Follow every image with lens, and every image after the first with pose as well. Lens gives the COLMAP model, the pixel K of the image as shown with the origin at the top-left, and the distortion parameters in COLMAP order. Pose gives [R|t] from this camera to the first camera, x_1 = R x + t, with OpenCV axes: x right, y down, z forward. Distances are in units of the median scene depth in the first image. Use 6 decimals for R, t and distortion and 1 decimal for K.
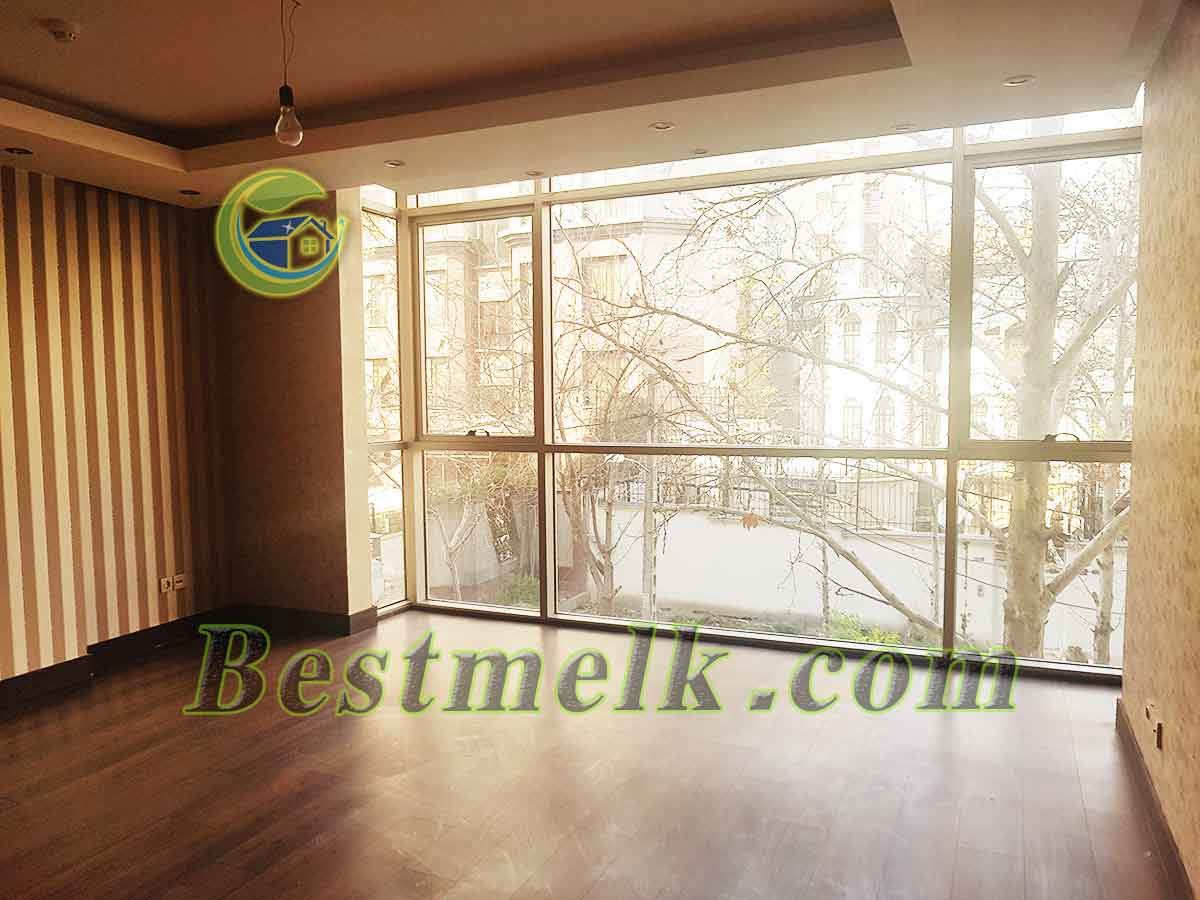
lens RADIAL K [[948.0, 0, 573.6], [0, 948.0, 450.2], [0, 0, 1]] dist [-0.005226, -0.003331]
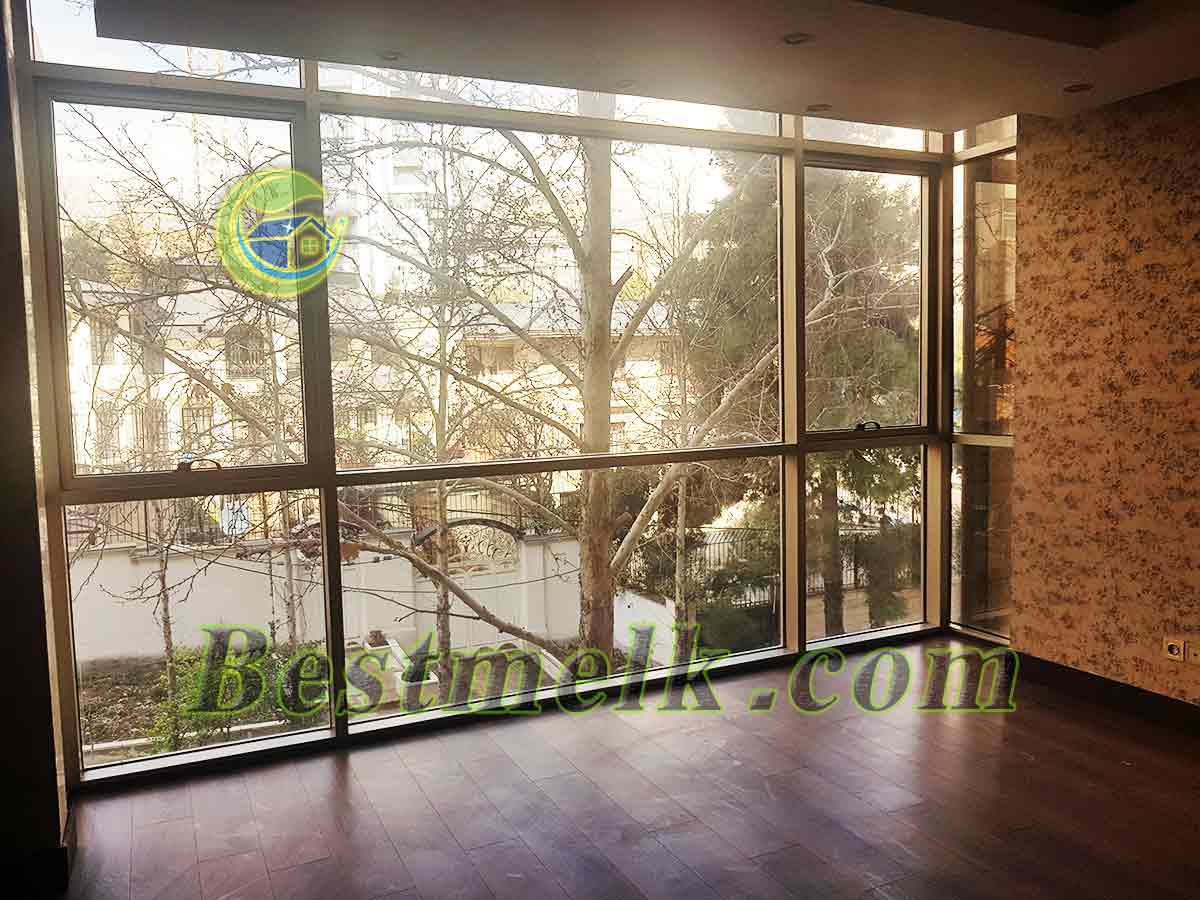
lens RADIAL K [[948.0, 0, 573.6], [0, 948.0, 450.2], [0, 0, 1]] dist [-0.005226, -0.003331]
pose [[0.648797, -0.063544, 0.758304, -0.414019], [0.067043, 0.997406, 0.026219, -0.028866], [-0.758003, 0.033828, 0.651374, 0.436594]]
